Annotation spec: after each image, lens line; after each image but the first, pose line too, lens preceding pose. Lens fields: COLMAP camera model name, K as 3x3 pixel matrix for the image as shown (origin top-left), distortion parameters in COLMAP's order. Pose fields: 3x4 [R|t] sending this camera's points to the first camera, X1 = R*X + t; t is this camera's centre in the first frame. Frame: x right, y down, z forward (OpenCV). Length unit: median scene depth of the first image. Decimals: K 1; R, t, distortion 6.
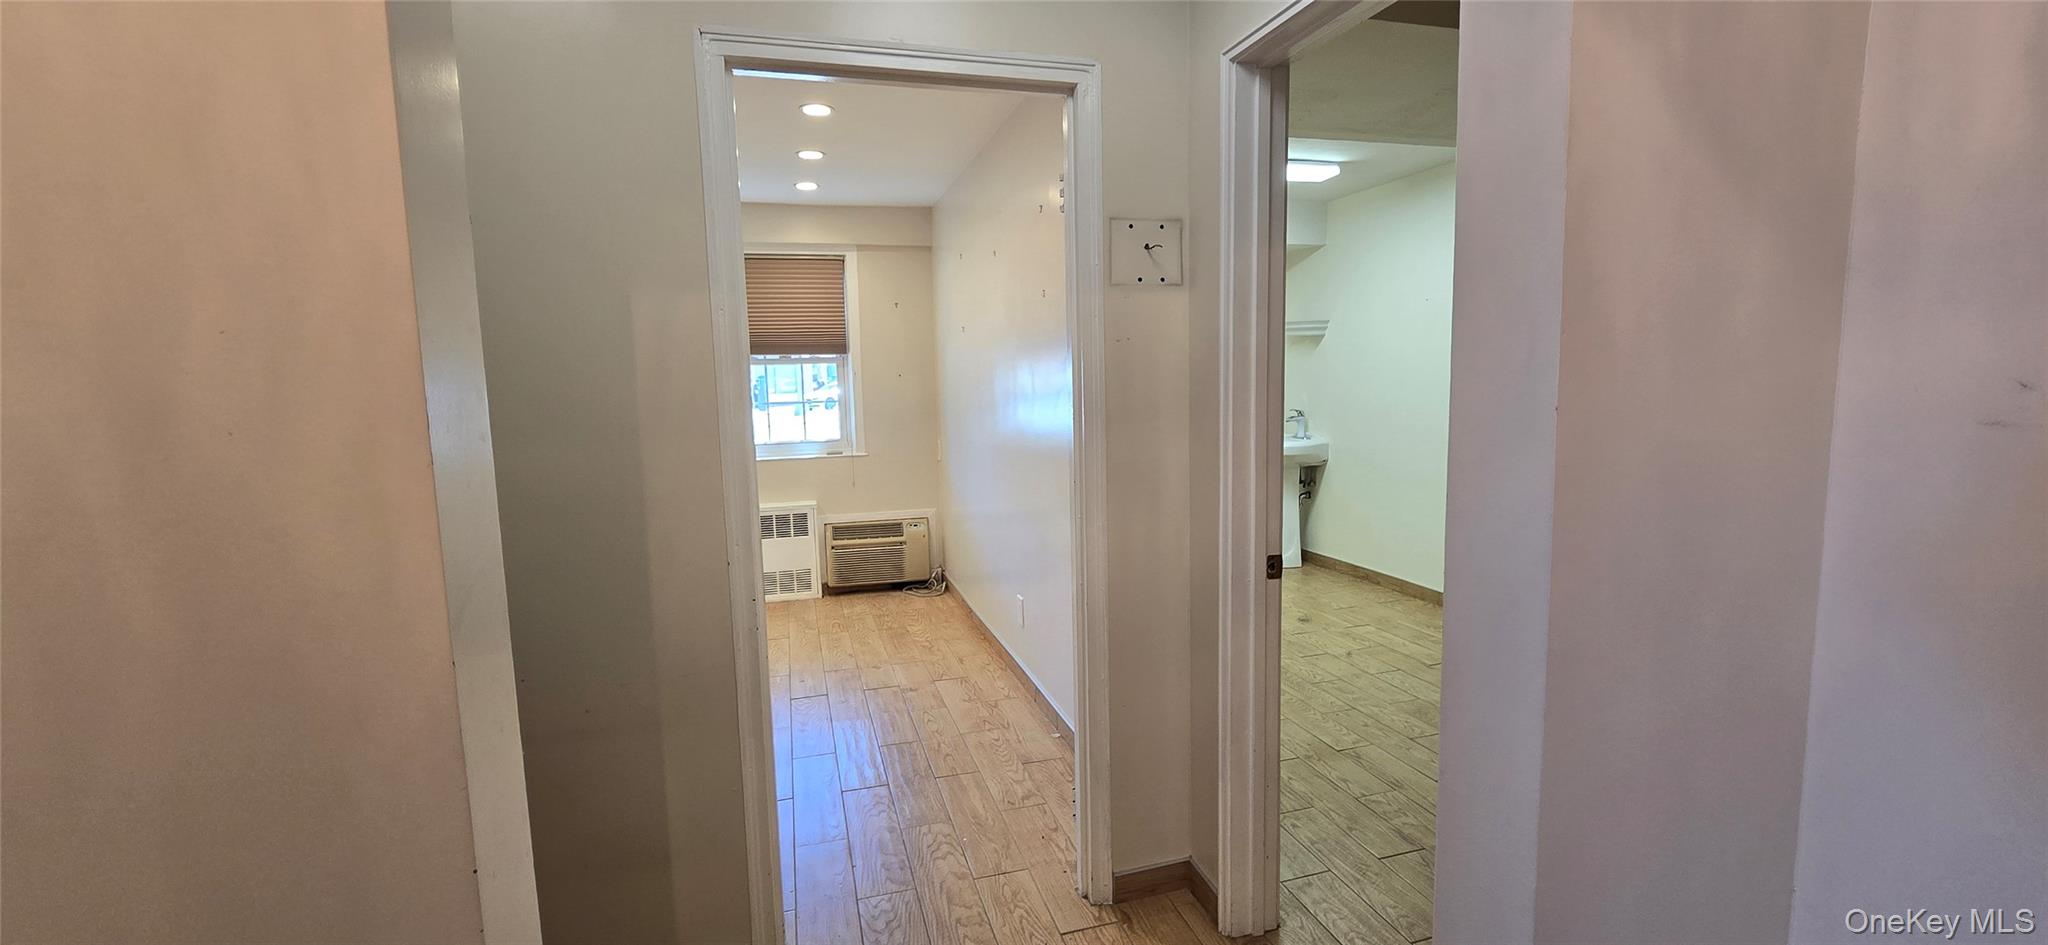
lens RADIAL K [[839.2, 0, 1032.0], [0, 839.2, 466.9], [0, 0, 1]] dist [-0.001692, -0.000528]
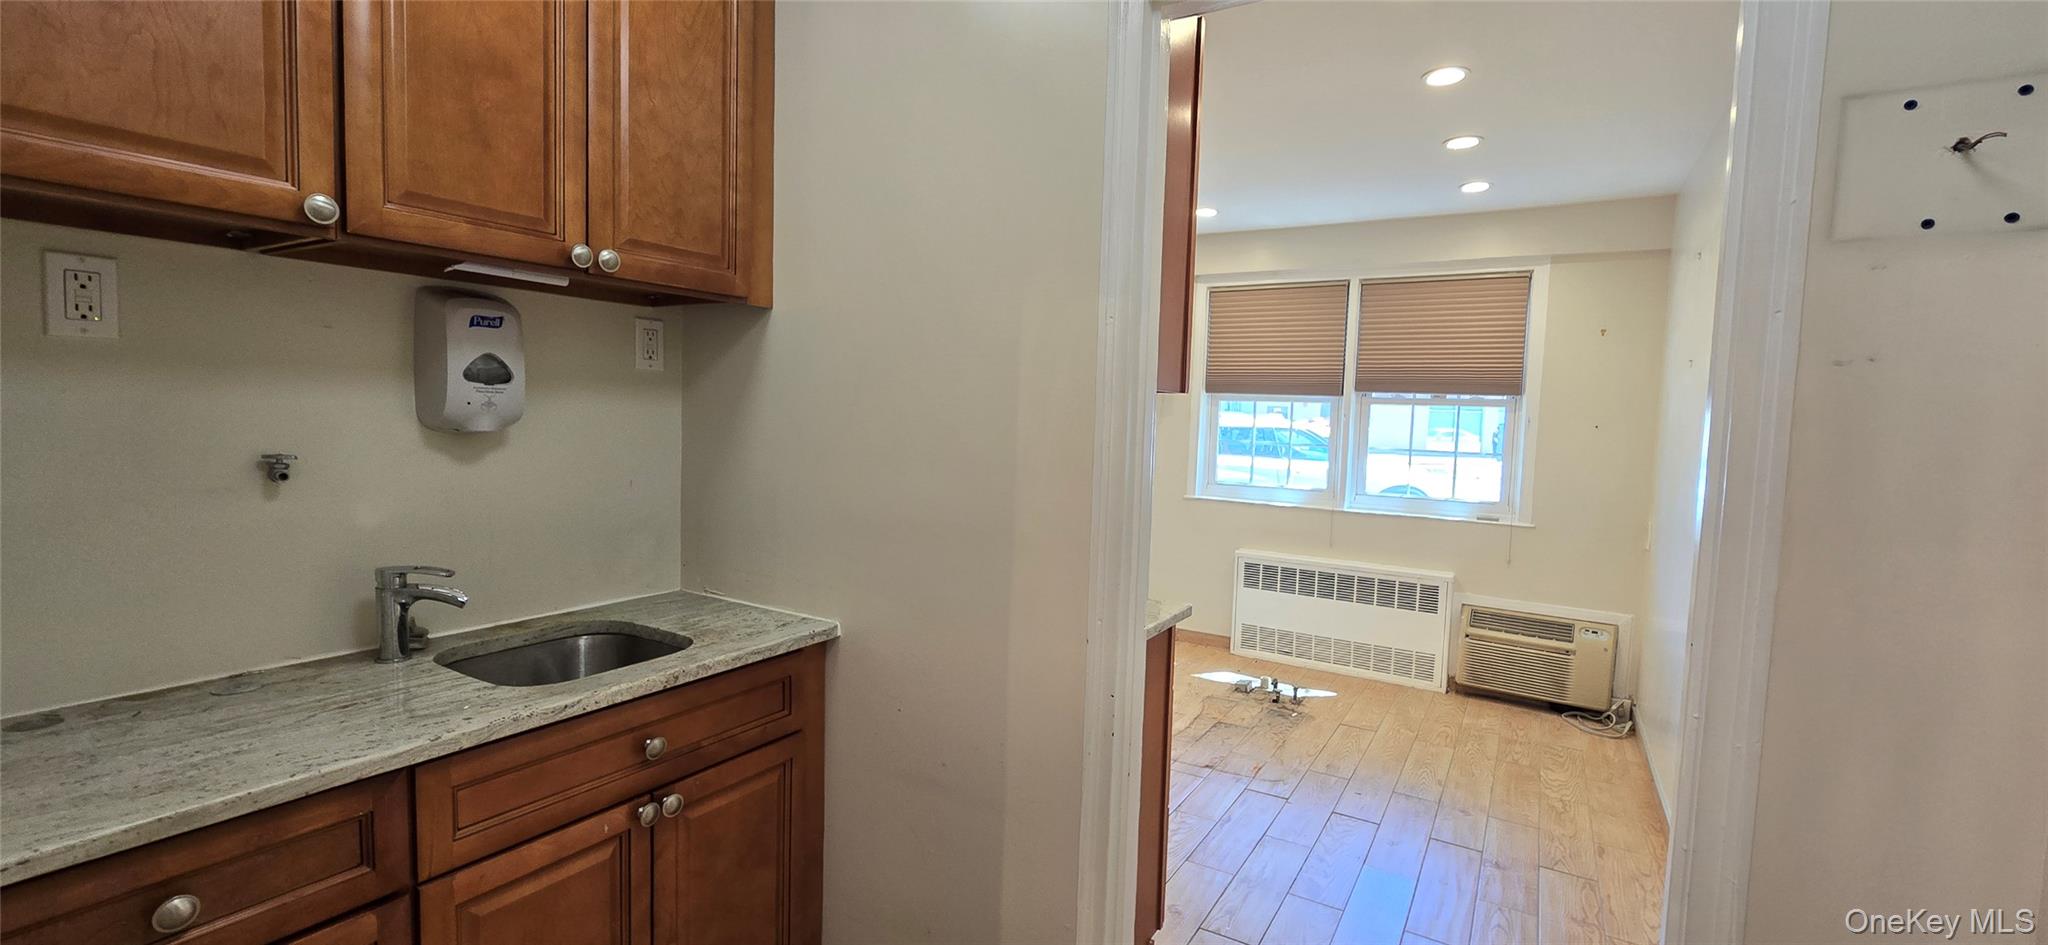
lens RADIAL K [[839.2, 0, 1033.7], [0, 839.2, 471.9], [0, 0, 1]] dist [-0.001692, -0.000528]
pose [[0.673182, 0.096680, -0.733129, 0.055272], [-0.128296, 0.991651, 0.012967, -0.016029], [0.728262, 0.085328, 0.679966, 0.142464]]
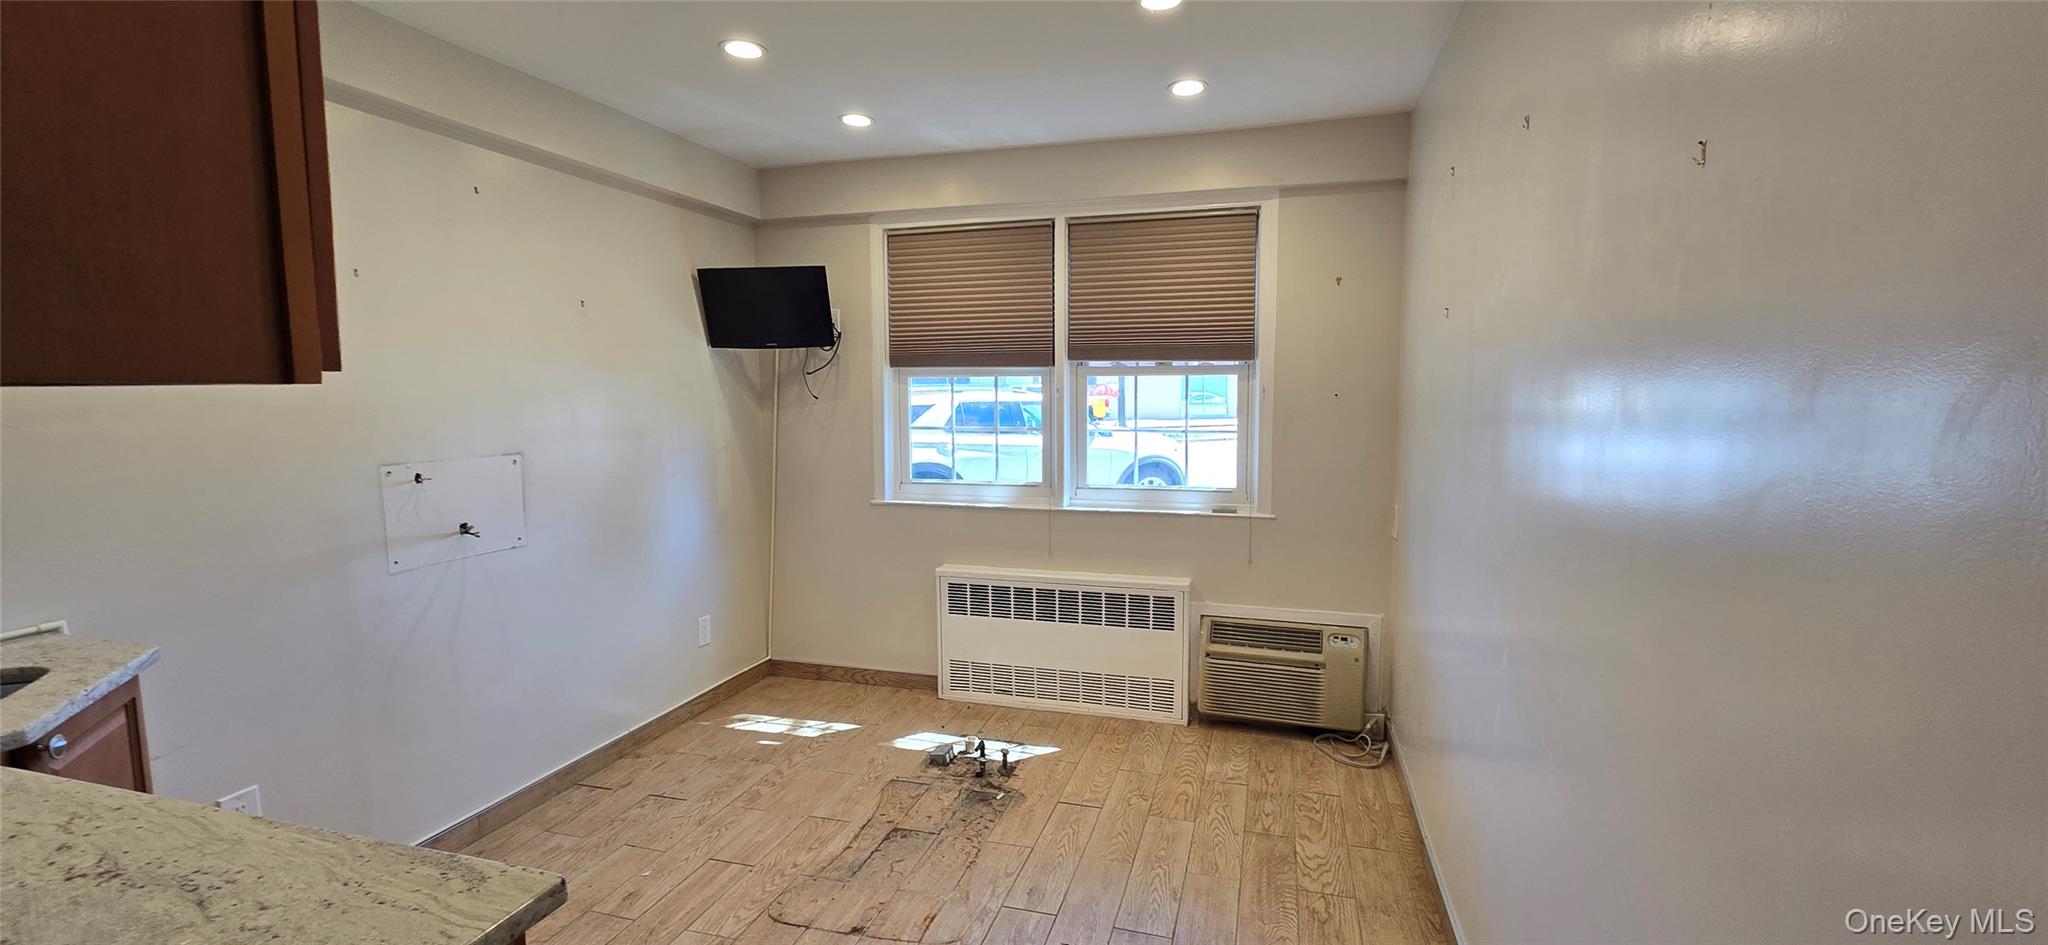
lens RADIAL K [[839.2, 0, 1038.5], [0, 839.2, 475.5], [0, 0, 1]] dist [-0.001692, -0.000528]
pose [[0.846889, 0.073153, -0.526714, -0.013934], [-0.073516, 0.997088, 0.020276, -0.047225], [0.526663, 0.021551, 0.849801, 0.368729]]
